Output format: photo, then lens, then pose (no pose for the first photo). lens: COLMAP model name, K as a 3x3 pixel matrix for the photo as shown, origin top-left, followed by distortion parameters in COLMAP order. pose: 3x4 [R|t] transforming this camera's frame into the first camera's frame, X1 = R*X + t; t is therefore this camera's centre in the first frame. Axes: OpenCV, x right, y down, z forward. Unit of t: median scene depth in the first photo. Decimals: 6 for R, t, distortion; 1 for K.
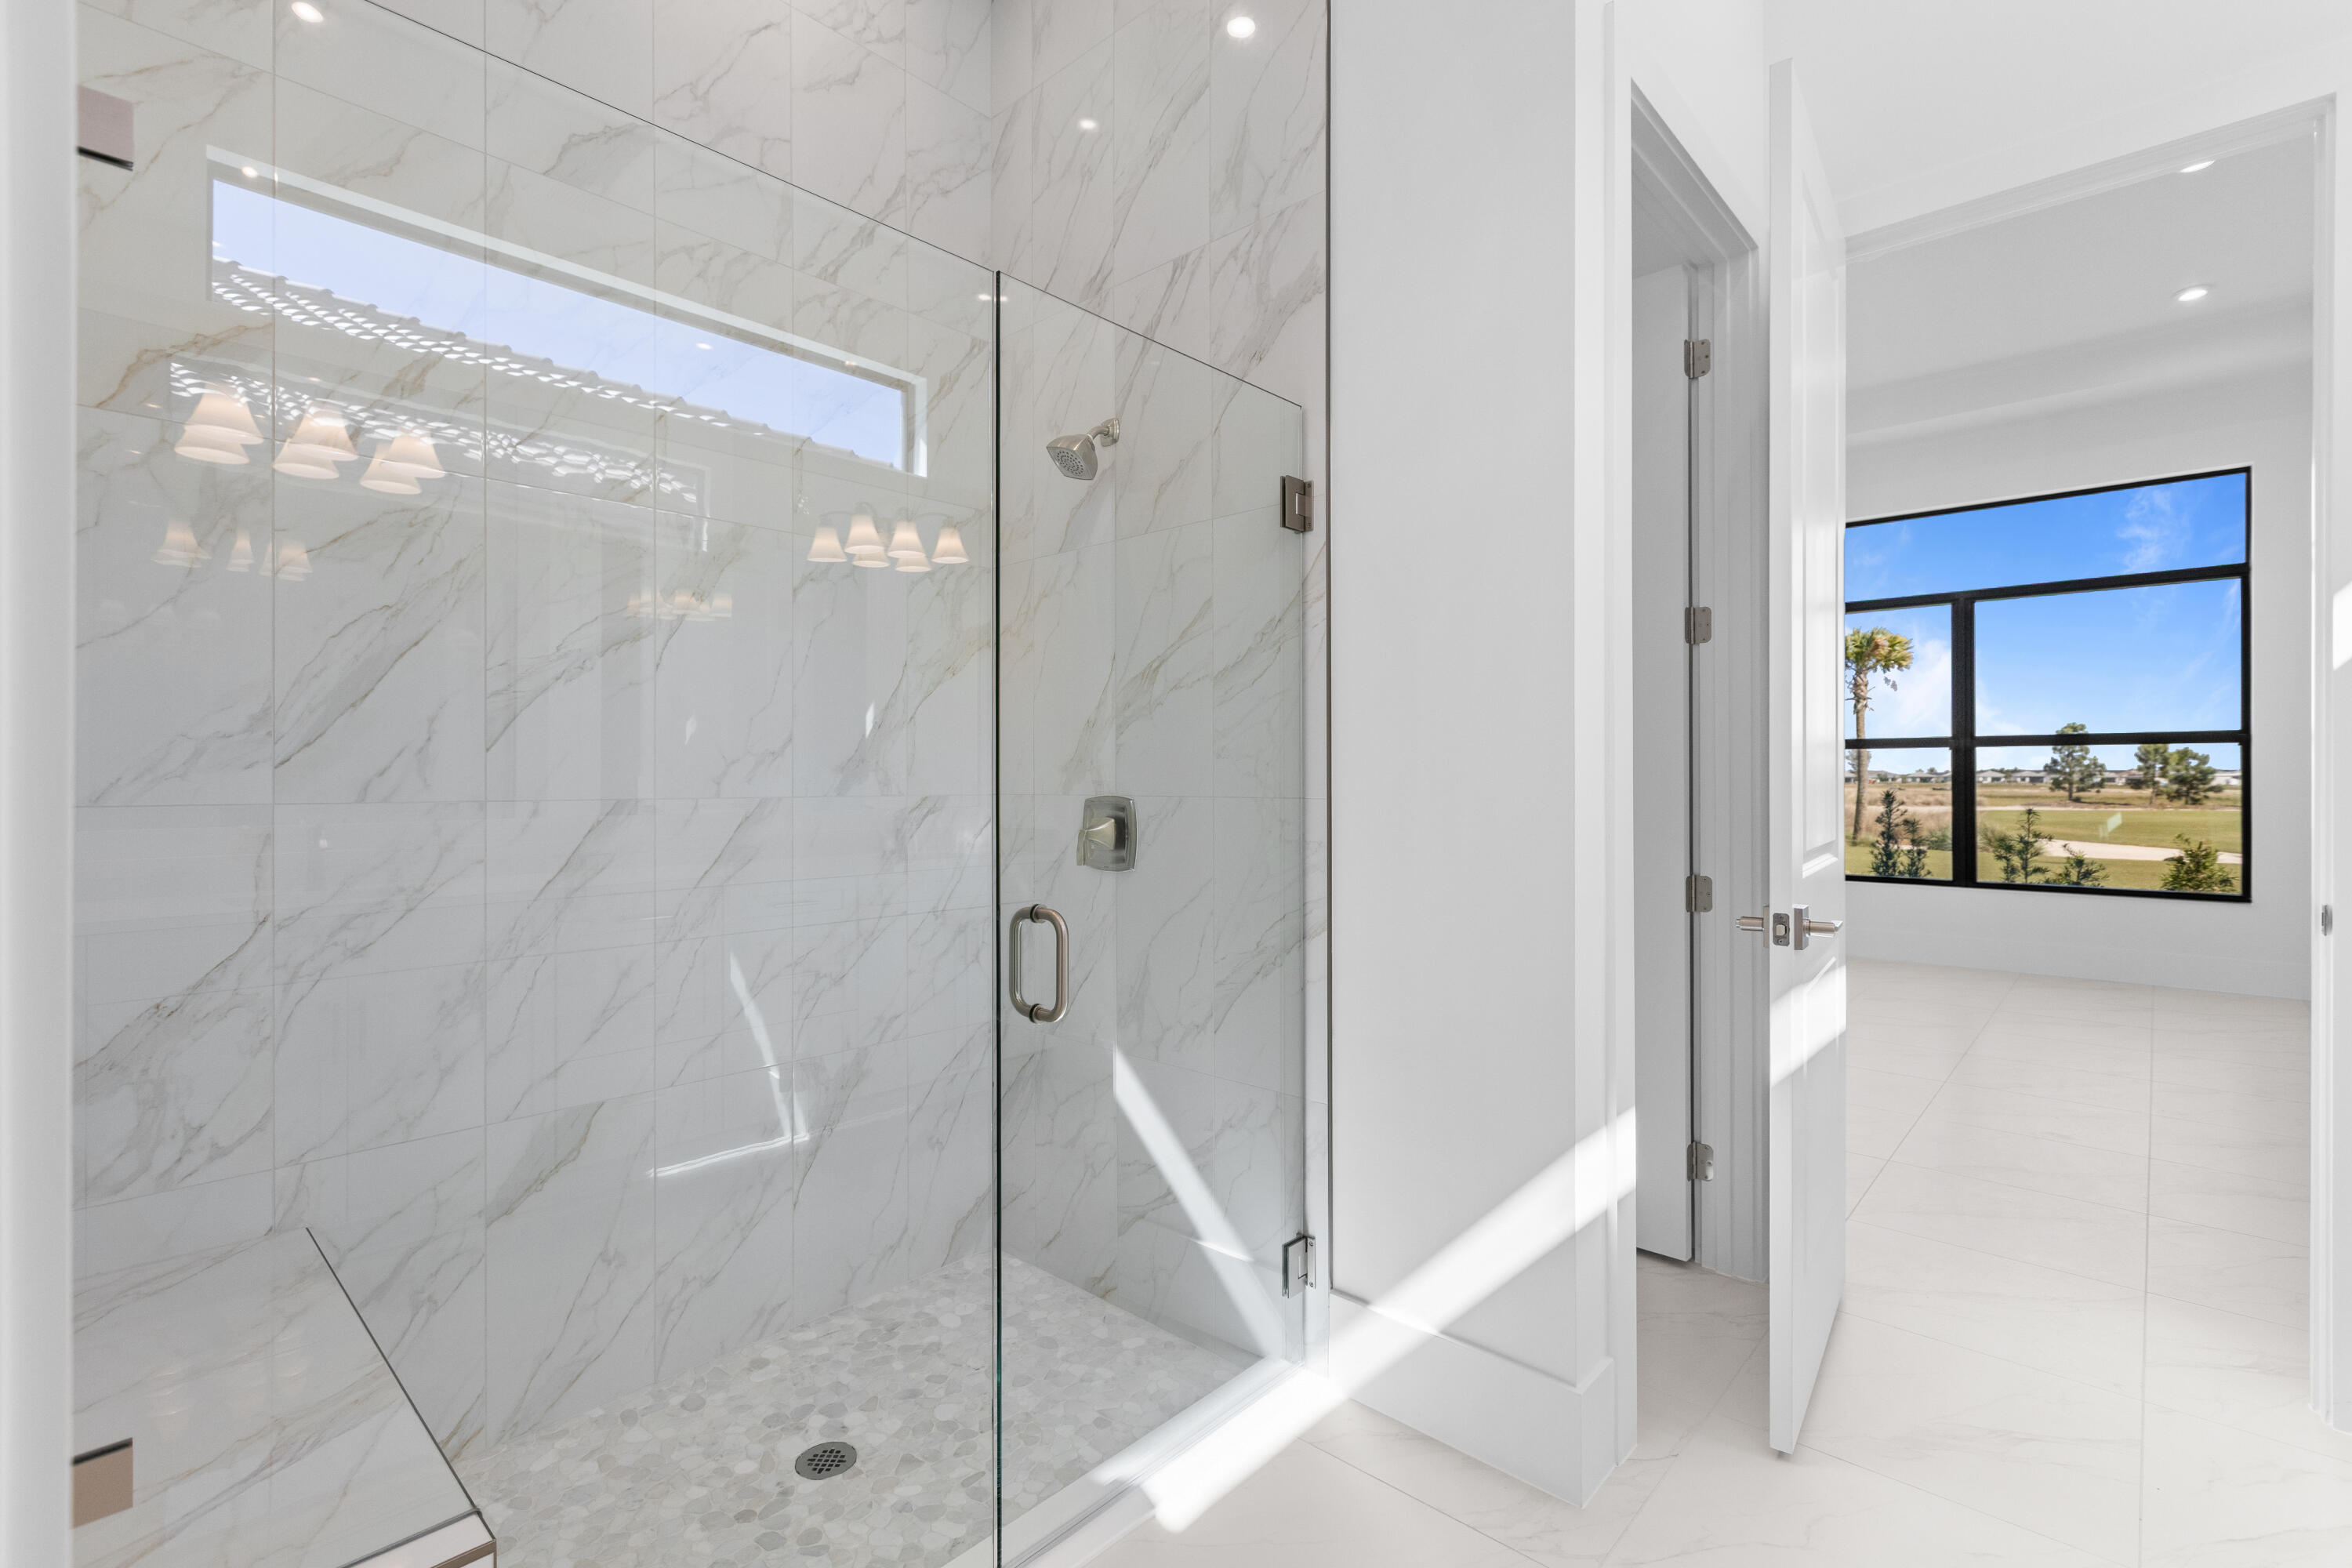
lens RADIAL K [[1057.1, 0, 1176.0], [0, 1057.1, 784.0], [0, 0, 1]] dist [0.001592, 0.001246]
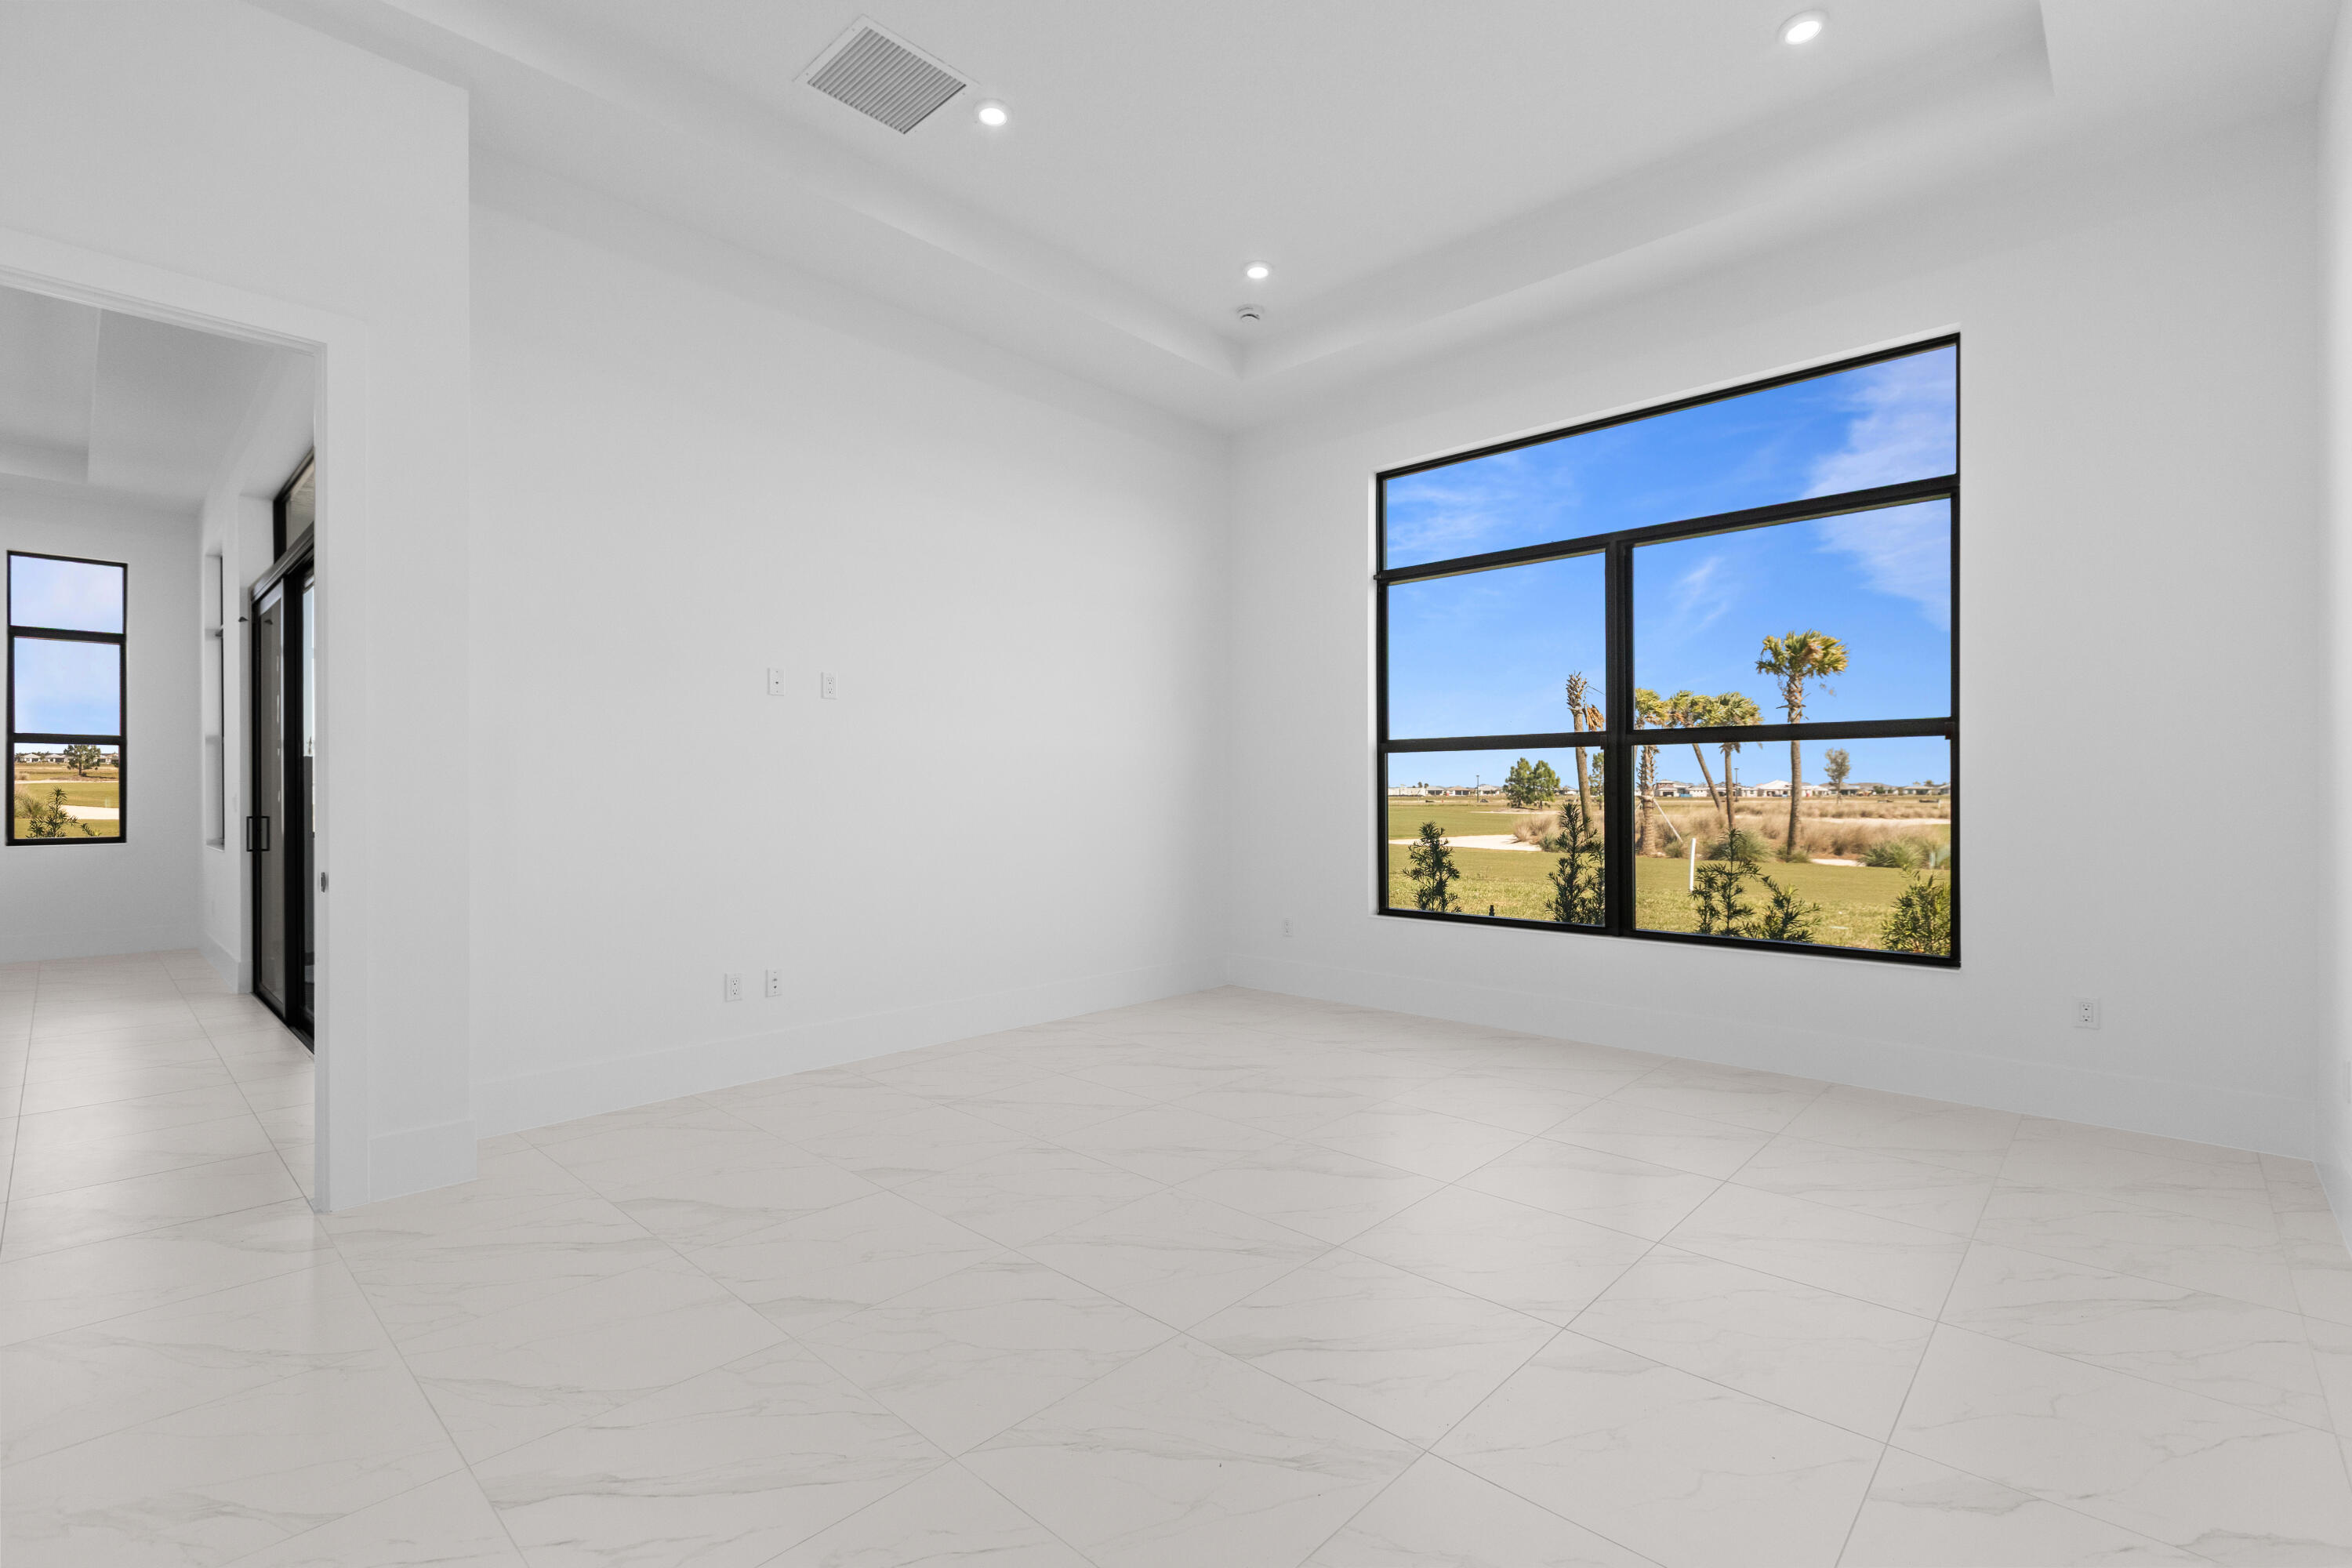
lens RADIAL K [[1054.7, 0, 1169.9], [0, 1054.7, 804.8], [0, 0, 1]] dist [0.001849, 0.000050]
pose [[0.999999, -0.001220, -0.000075, 0.433136], [0.001221, 0.999971, 0.007470, 0.000021], [0.000065, -0.007470, 0.999972, 0.270366]]
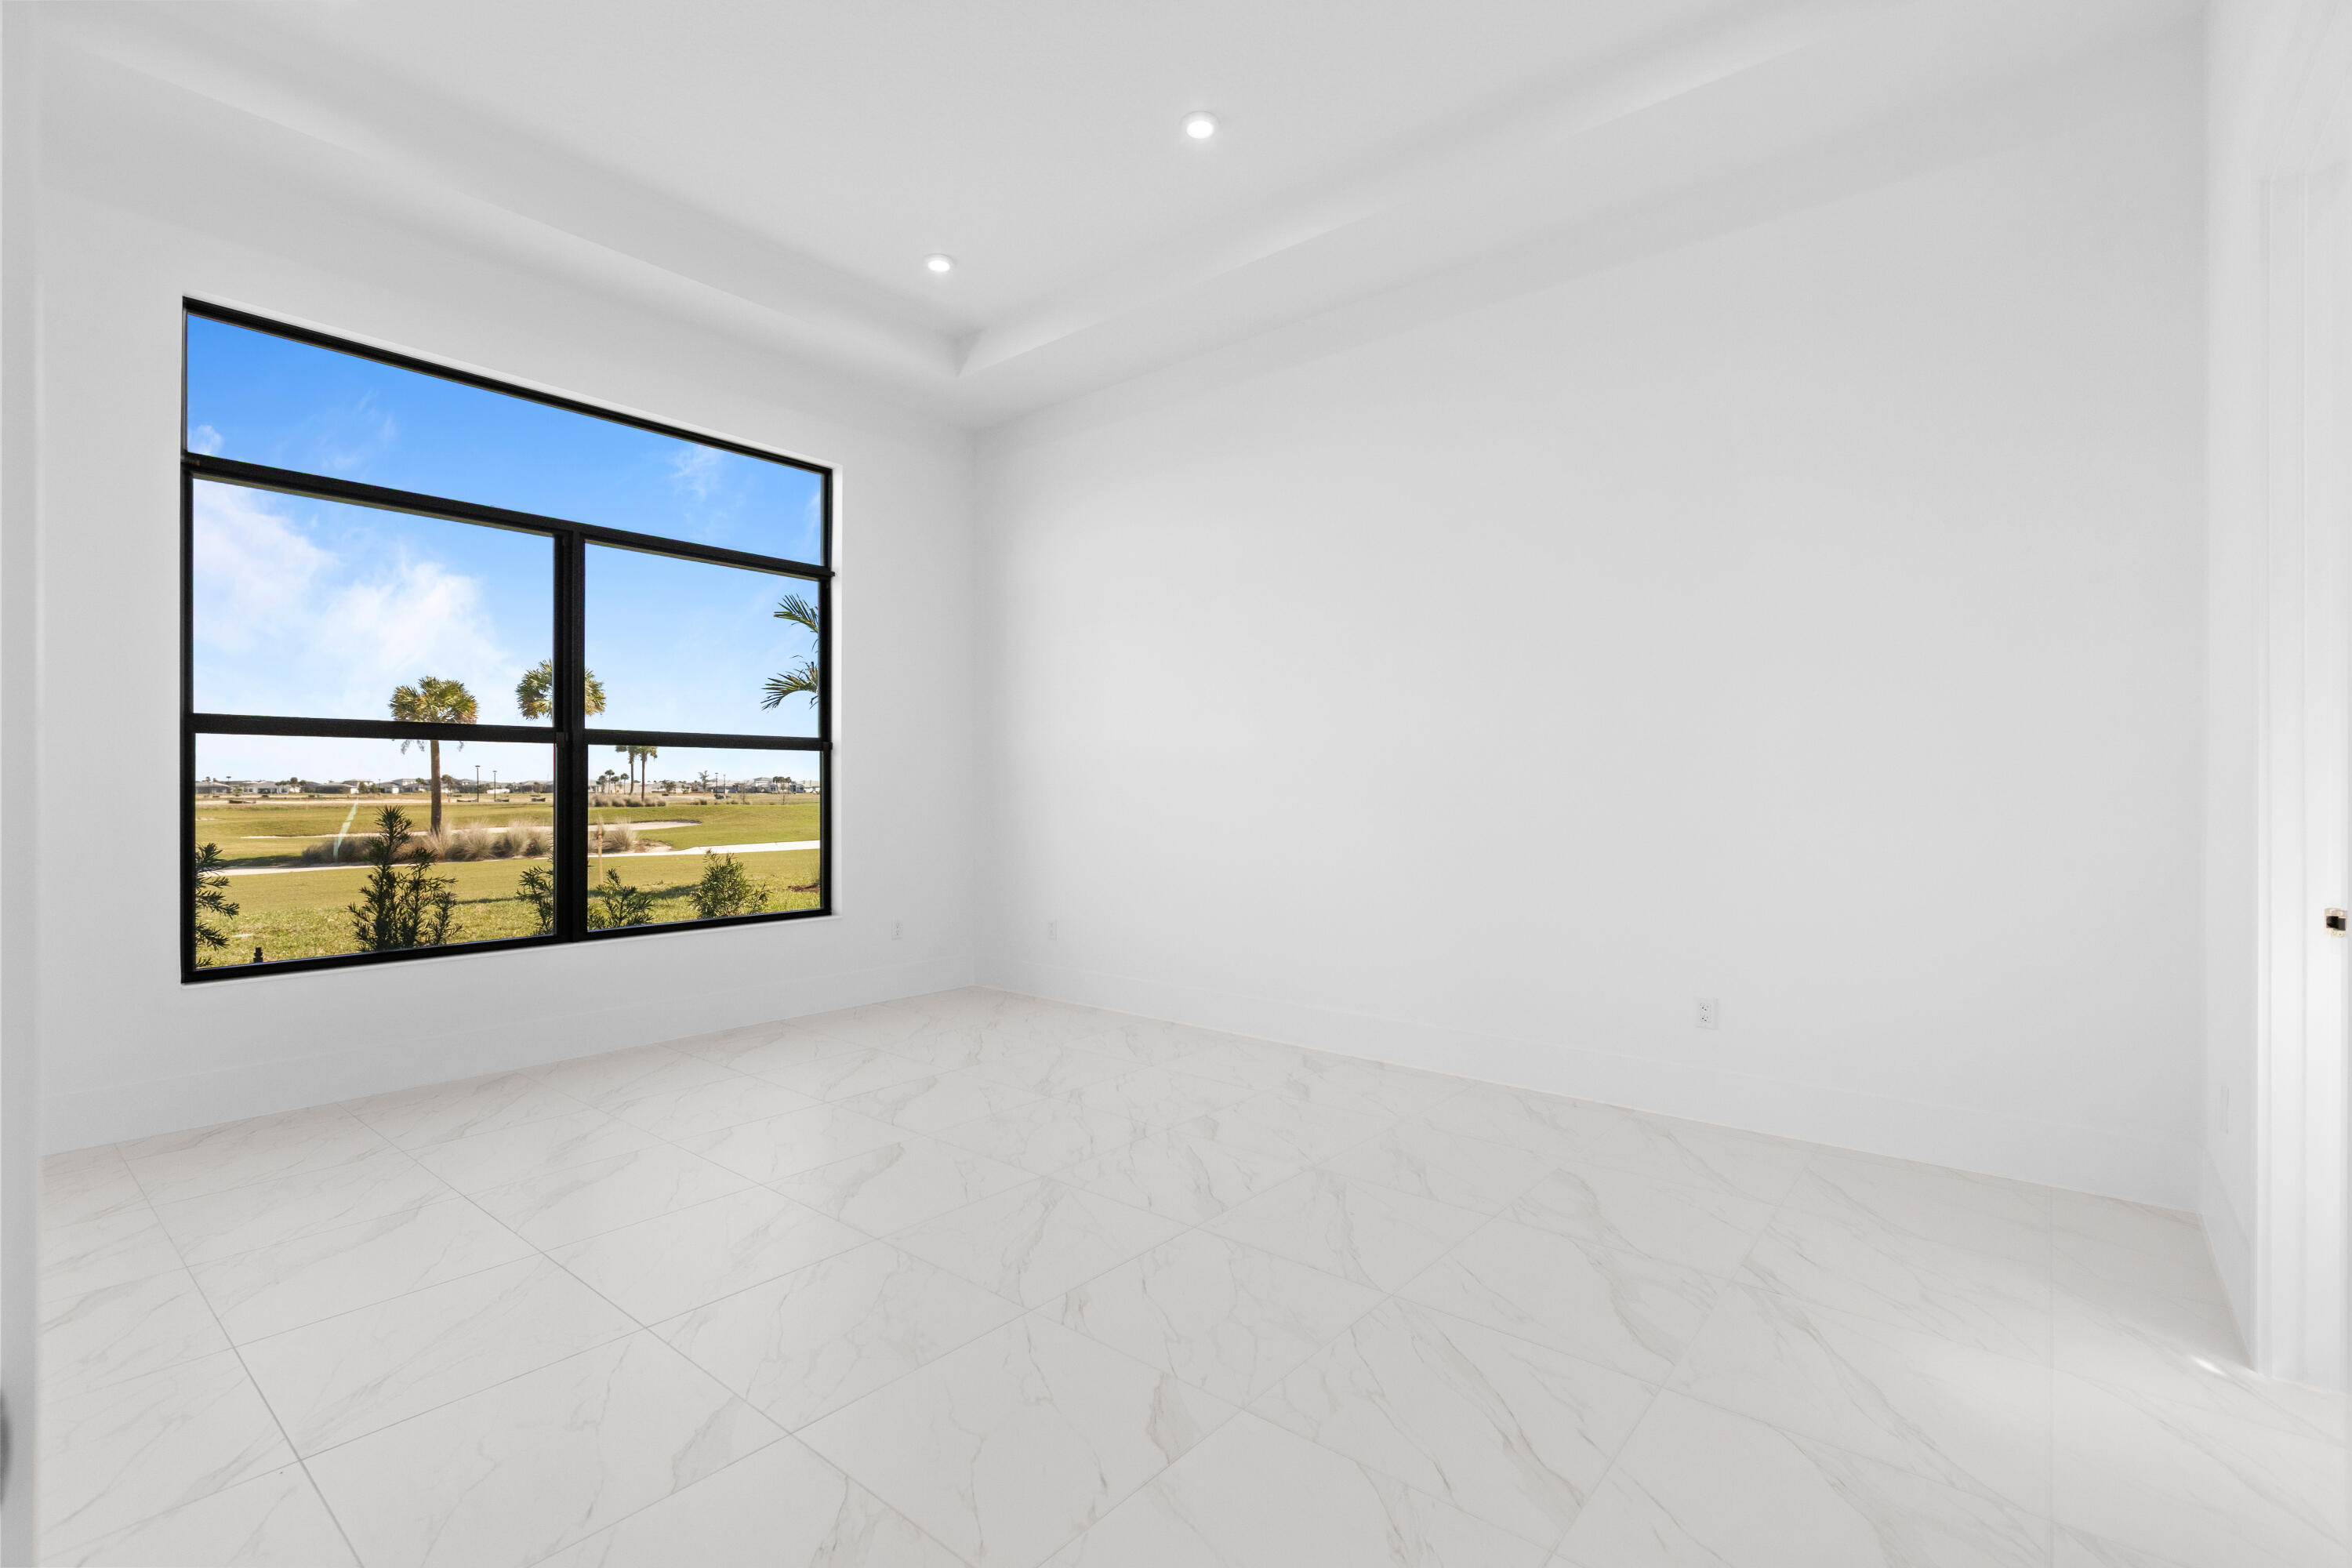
lens RADIAL K [[1058.7, 0, 1180.2], [0, 1058.7, 776.9], [0, 0, 1]] dist [0.001792, 0.000064]
pose [[-0.045079, 0.009174, 0.998941, 0.025290], [0.010472, 0.999907, -0.008710, -0.002455], [-0.998929, 0.010069, -0.045171, 0.623951]]
